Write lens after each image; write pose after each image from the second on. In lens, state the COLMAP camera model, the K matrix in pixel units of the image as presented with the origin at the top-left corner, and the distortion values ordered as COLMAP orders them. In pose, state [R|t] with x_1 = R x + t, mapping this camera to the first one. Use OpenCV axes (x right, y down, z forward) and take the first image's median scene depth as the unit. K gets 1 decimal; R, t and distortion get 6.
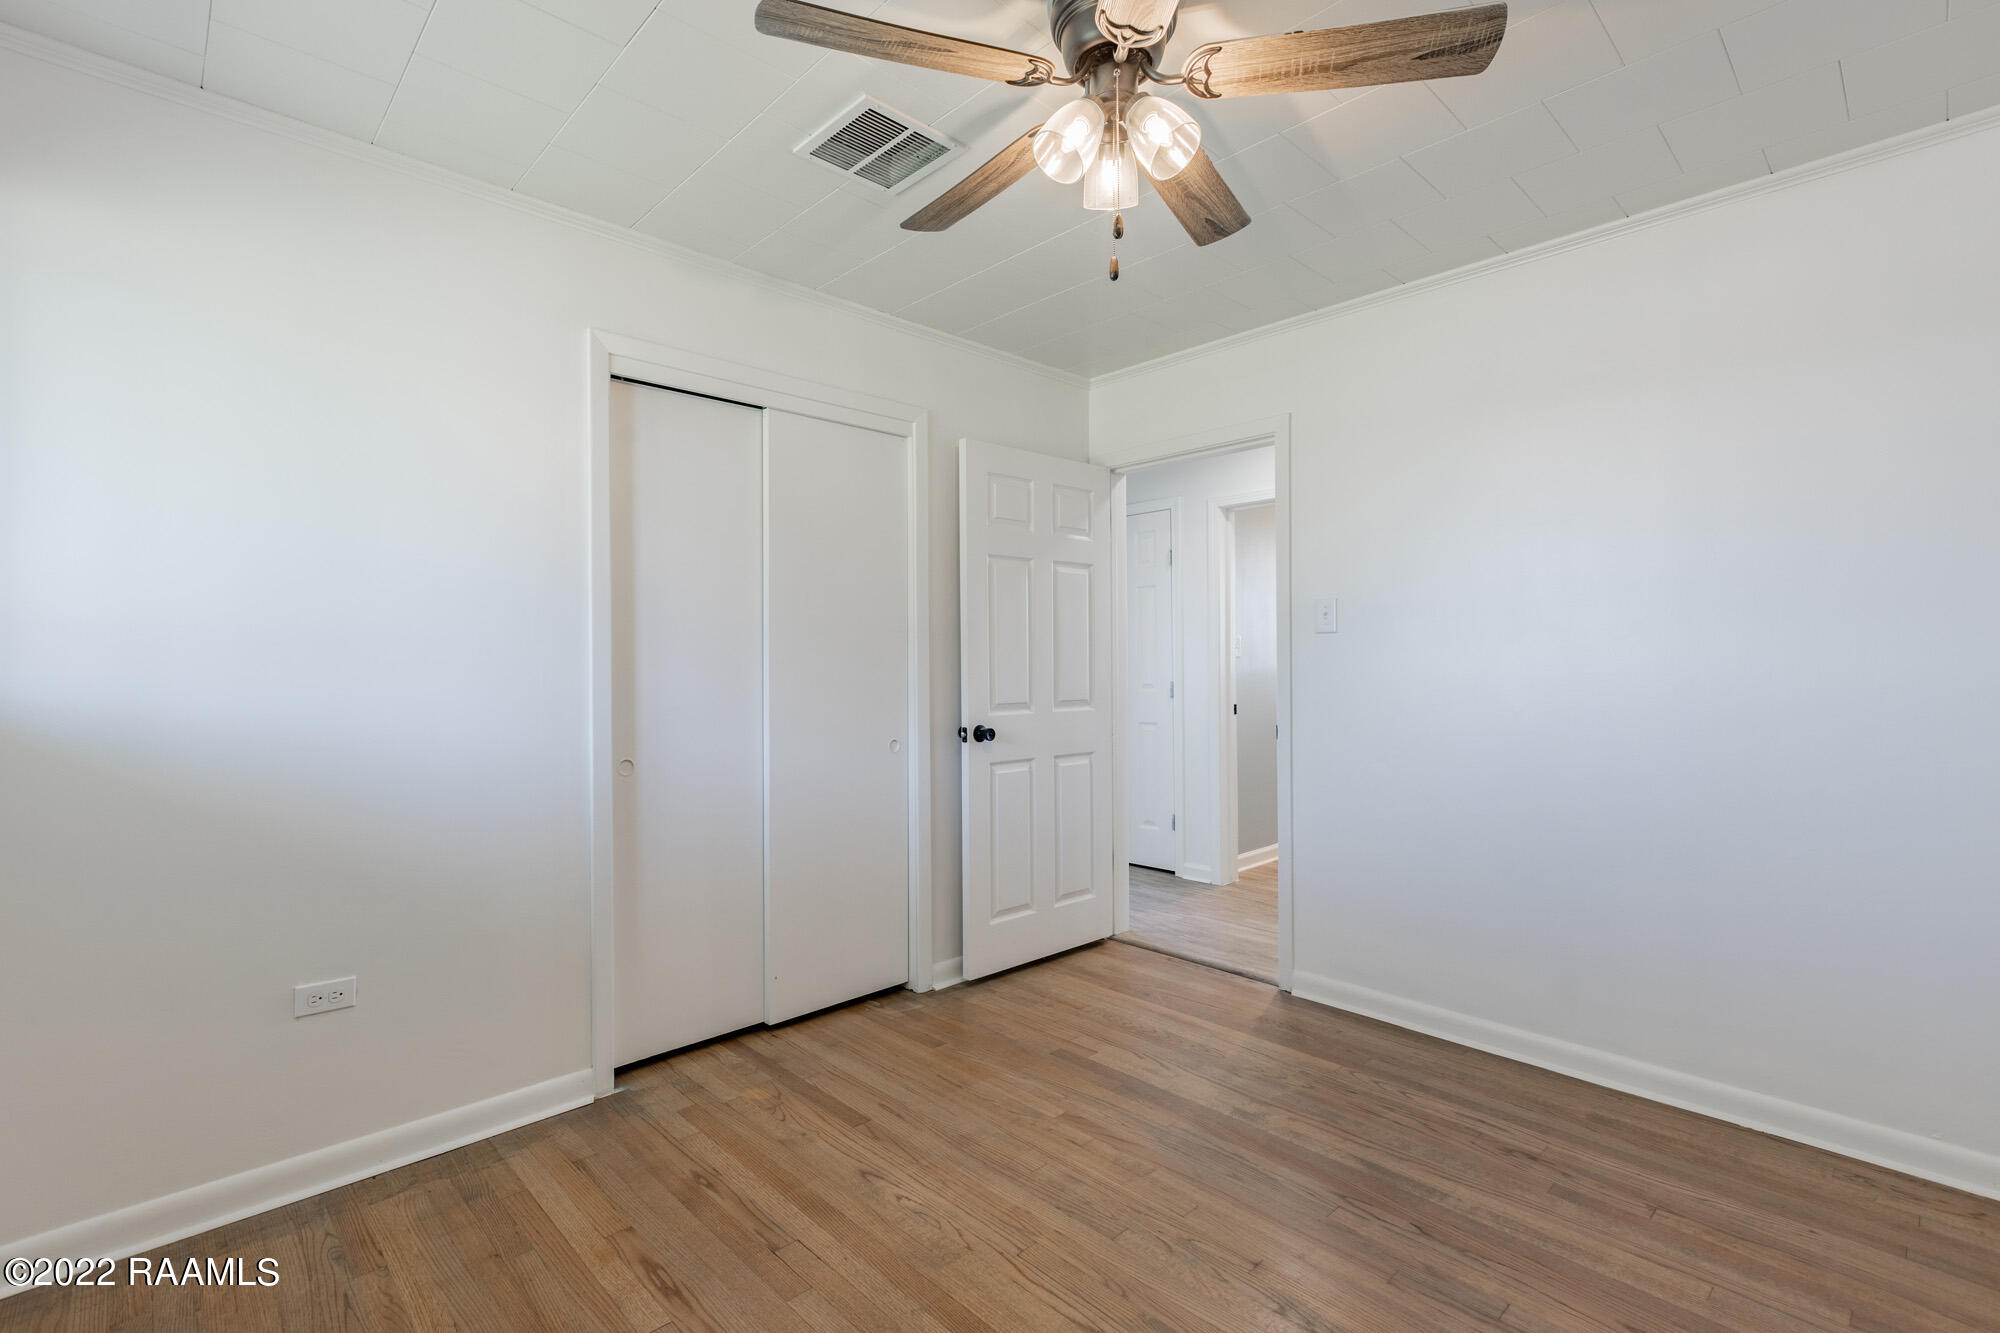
lens RADIAL K [[900.5, 0, 1000.0], [0, 900.5, 666.5], [0, 0, 1]] dist [0.002129, 0.000473]
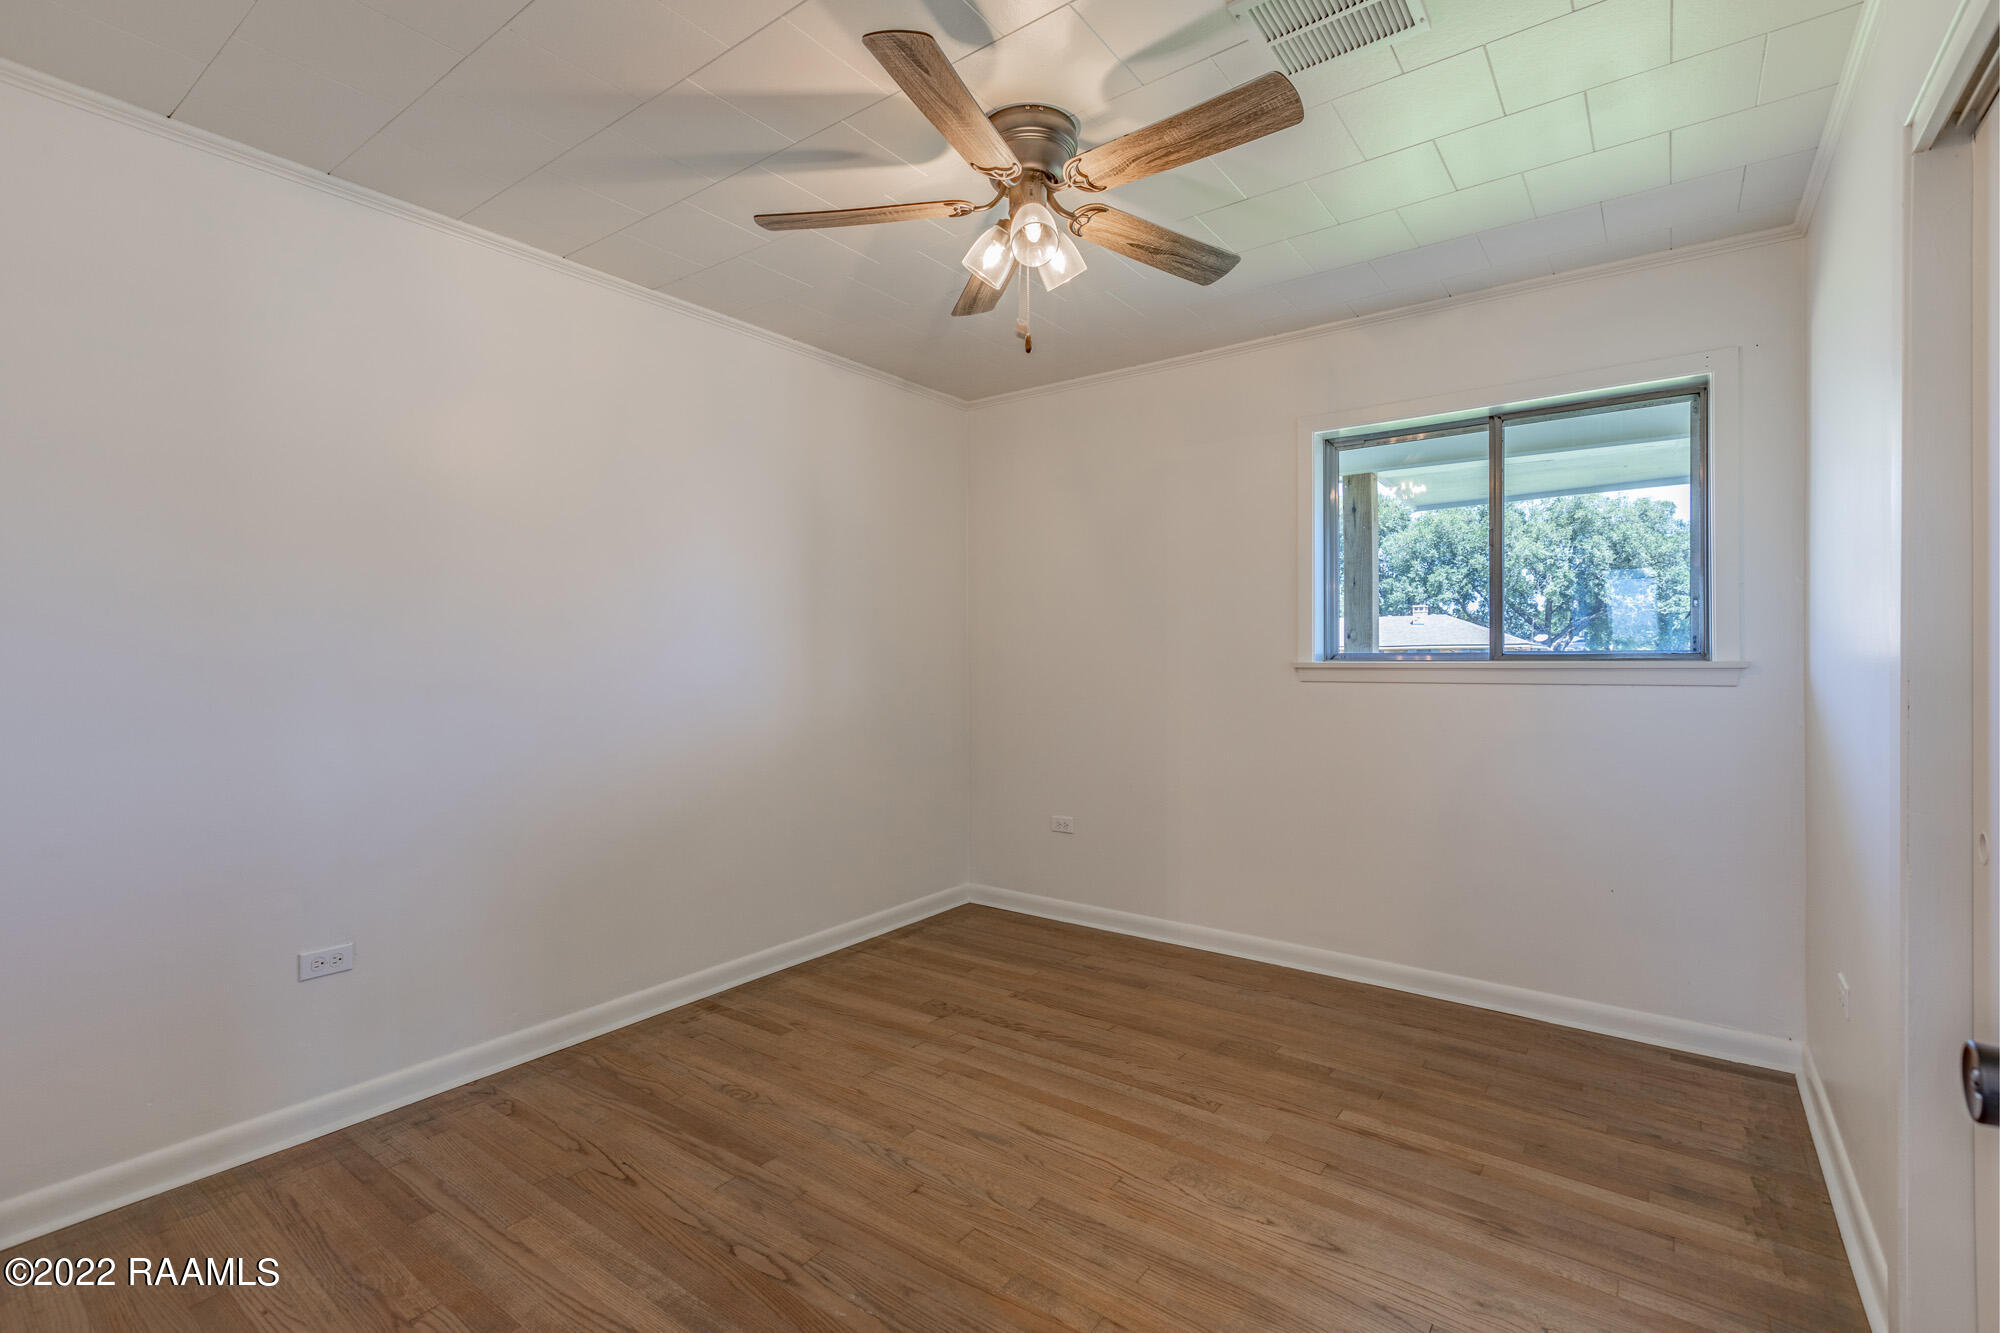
lens RADIAL K [[900.5, 0, 1000.0], [0, 900.5, 666.5], [0, 0, 1]] dist [0.002129, 0.000473]
pose [[-0.985232, 0.008661, -0.171005, 0.332950], [0.007167, 0.999931, 0.009352, -0.004469], [0.171074, 0.007988, -0.985226, 1.931231]]
